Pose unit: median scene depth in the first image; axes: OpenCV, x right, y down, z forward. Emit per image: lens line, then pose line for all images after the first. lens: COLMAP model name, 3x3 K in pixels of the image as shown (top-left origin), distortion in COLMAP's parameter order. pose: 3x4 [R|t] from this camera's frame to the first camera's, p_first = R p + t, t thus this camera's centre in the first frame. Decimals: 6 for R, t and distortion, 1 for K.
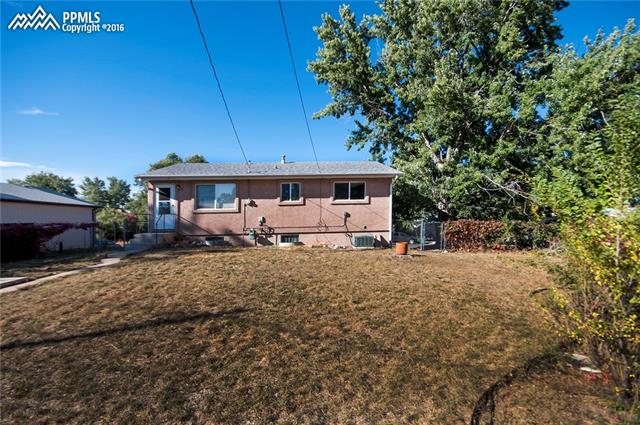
lens RADIAL K [[286.8, 0, 320.0], [0, 286.8, 212.5], [0, 0, 1]] dist [0.000224, 0.000048]
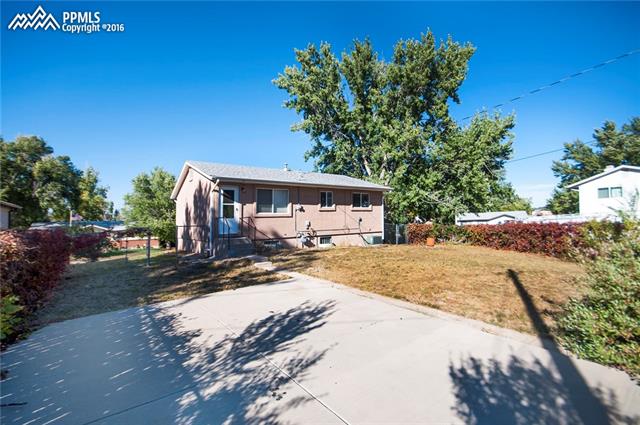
lens RADIAL K [[286.8, 0, 320.0], [0, 286.8, 212.5], [0, 0, 1]] dist [0.000224, 0.000048]
pose [[0.852542, 0.017195, 0.522376, -0.731415], [-0.007495, 0.999758, -0.020677, 0.004823], [-0.522606, 0.013713, 0.852464, 0.039074]]
